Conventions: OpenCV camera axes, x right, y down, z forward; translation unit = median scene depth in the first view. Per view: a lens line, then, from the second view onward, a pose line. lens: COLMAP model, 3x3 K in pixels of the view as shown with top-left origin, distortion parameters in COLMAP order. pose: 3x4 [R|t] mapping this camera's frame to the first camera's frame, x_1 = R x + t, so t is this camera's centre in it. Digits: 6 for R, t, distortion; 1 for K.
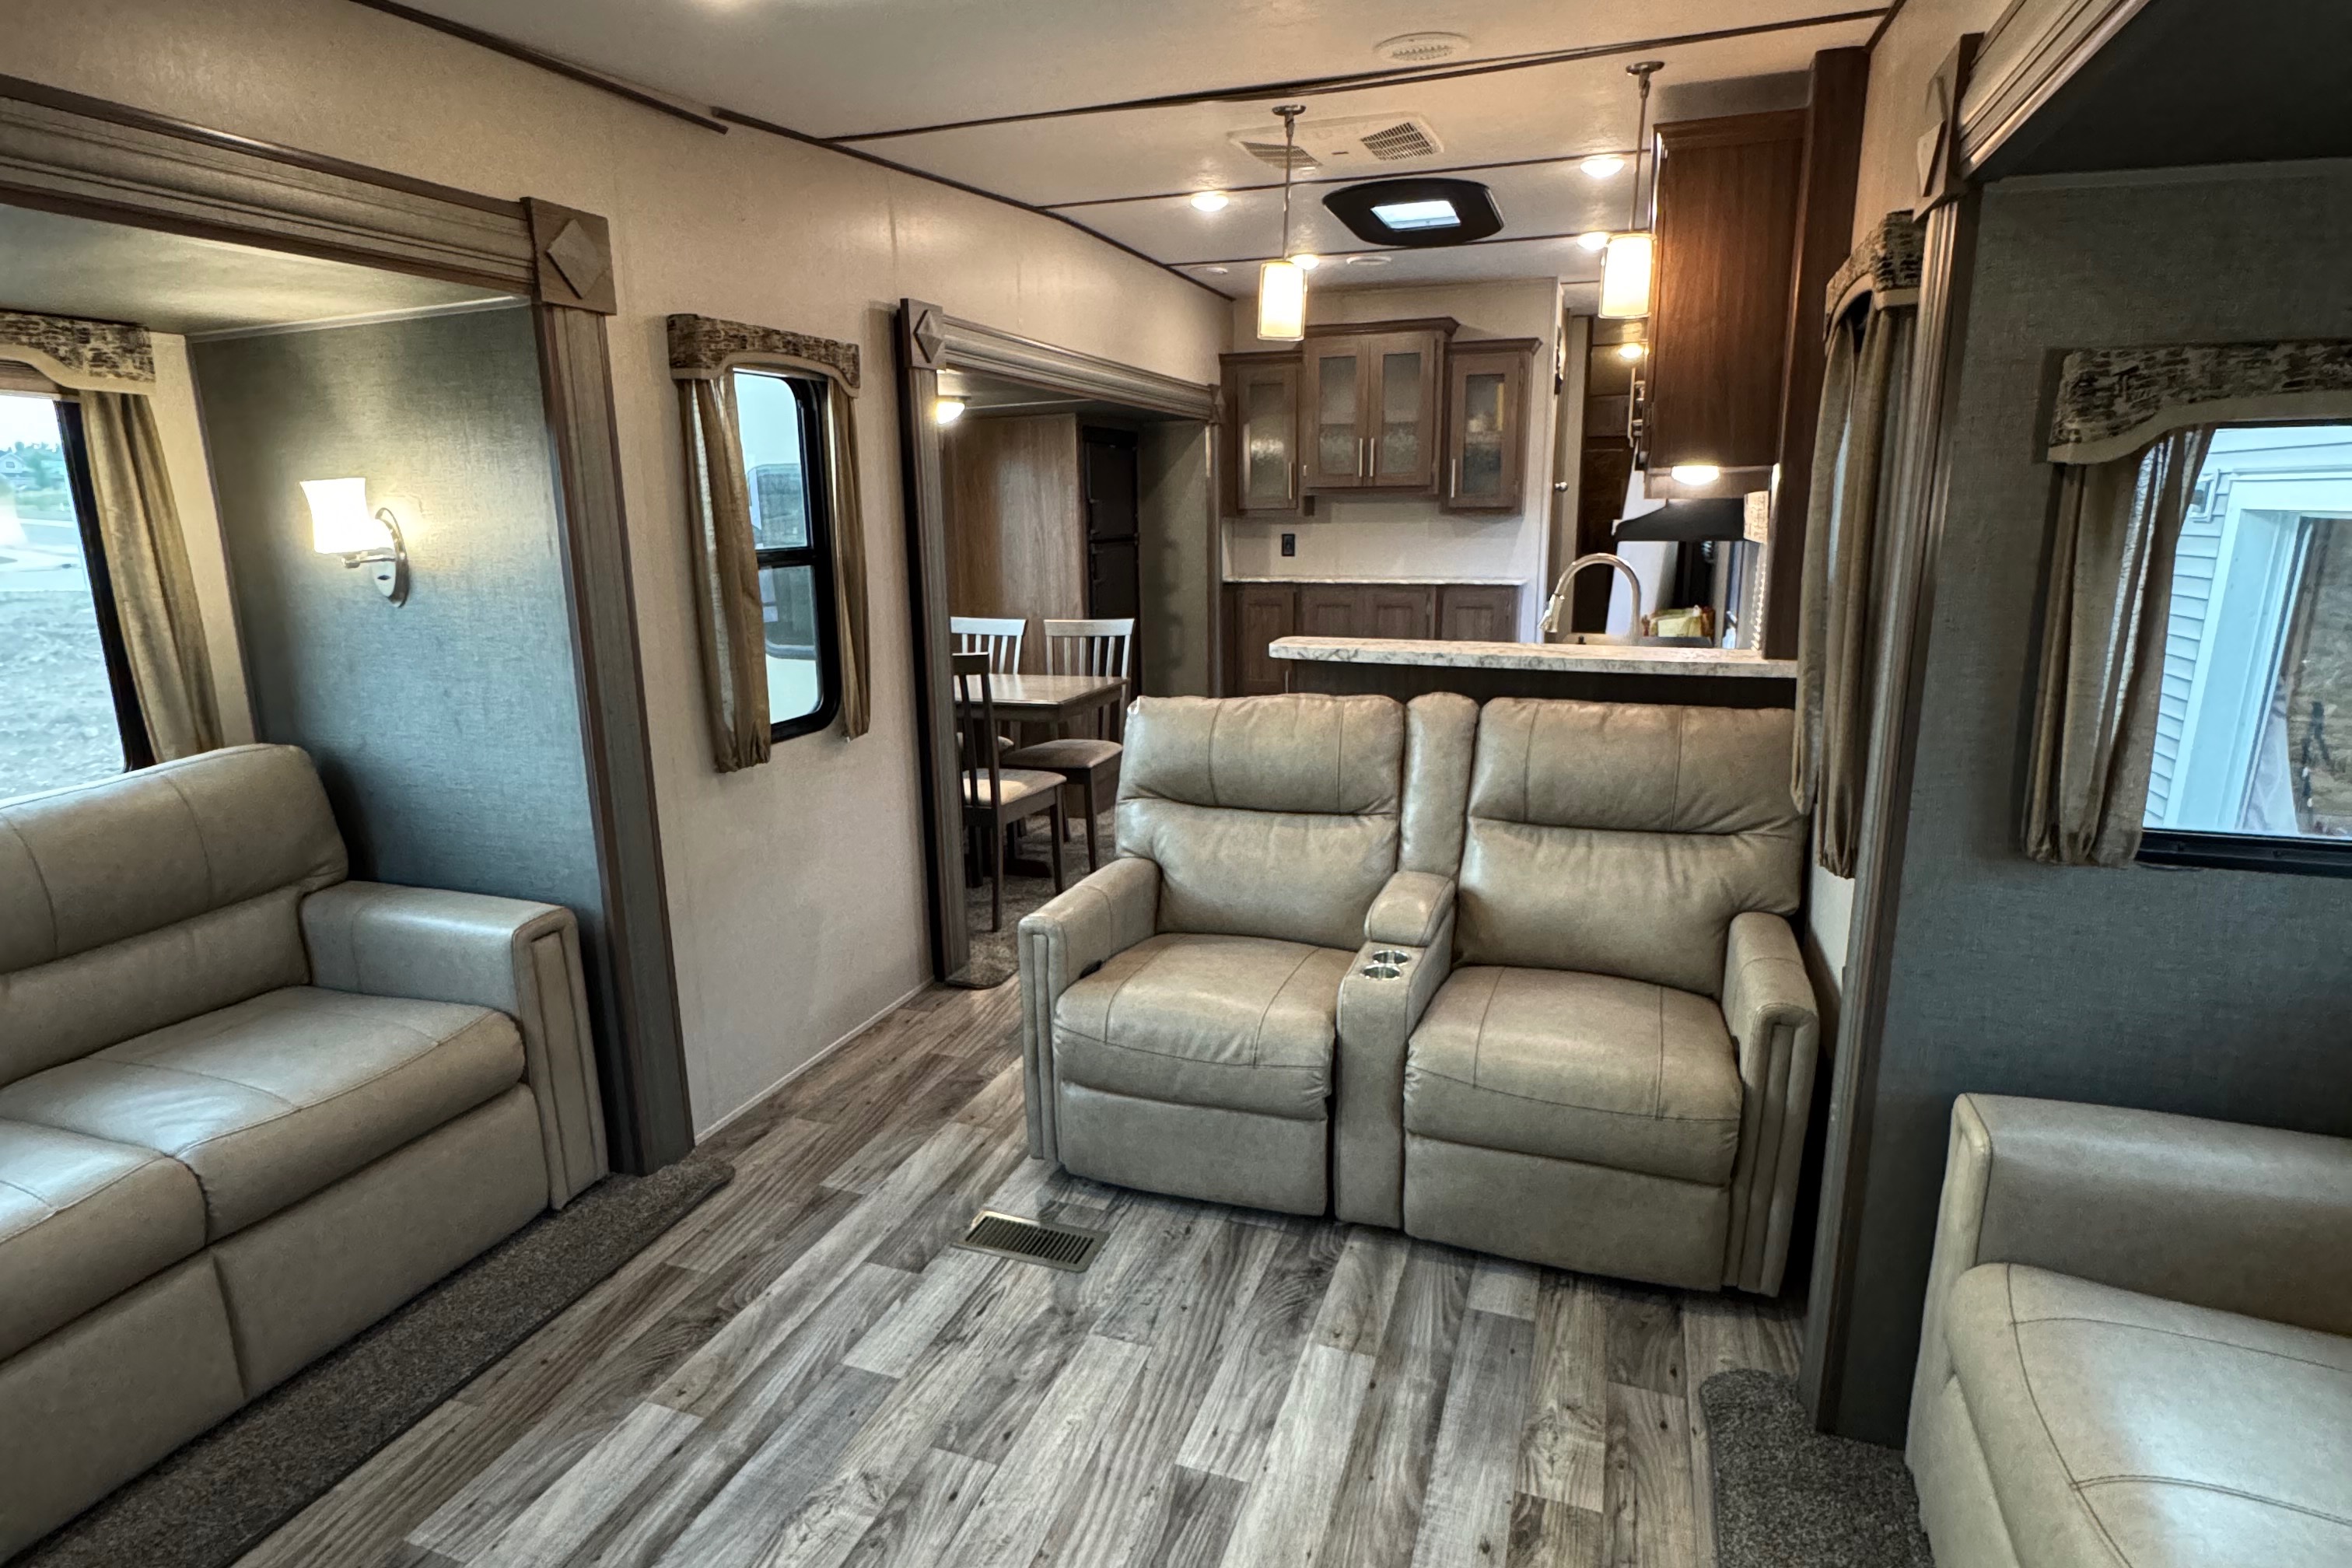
lens RADIAL K [[1244.7, 0, 1177.3], [0, 1244.7, 784.2], [0, 0, 1]] dist [-0.006731, 0.002239]
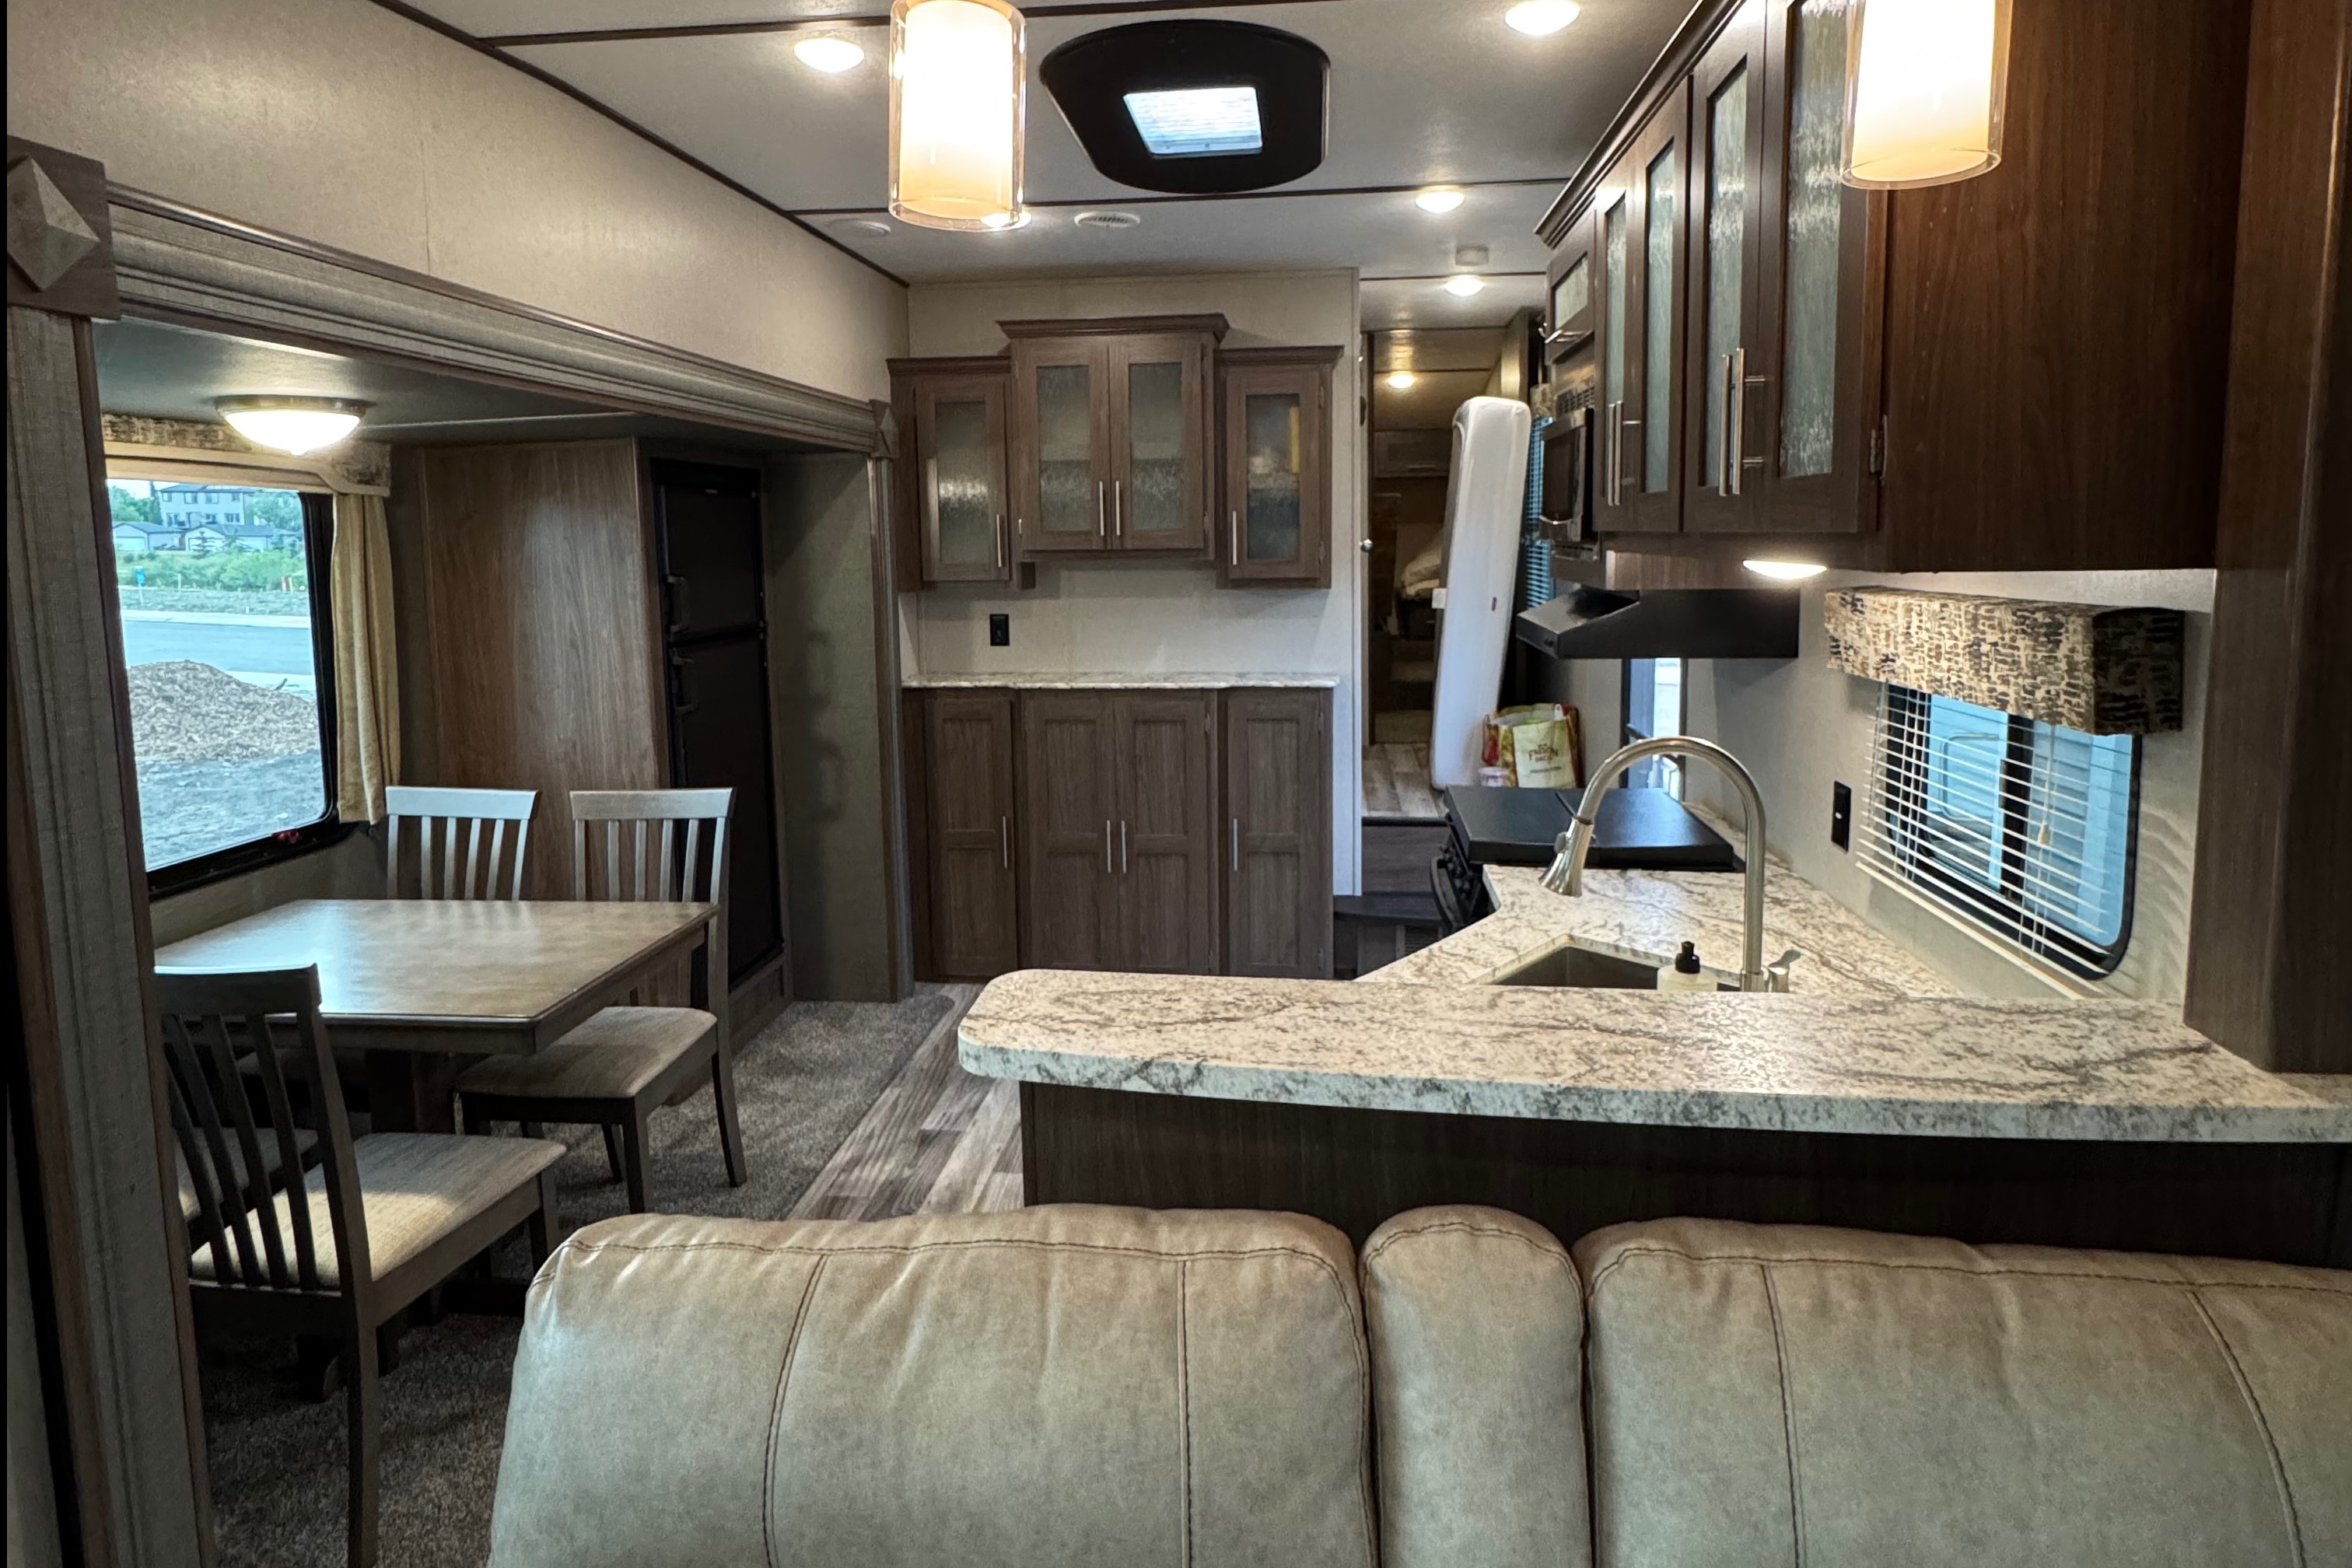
lens RADIAL K [[1244.7, 0, 1186.1], [0, 1244.7, 646.6], [0, 0, 1]] dist [-0.006731, 0.002239]
pose [[0.972261, -0.023939, 0.232670, 0.032742], [0.054756, 0.990402, -0.126906, -0.101136], [-0.227399, 0.136126, 0.964240, 0.350876]]
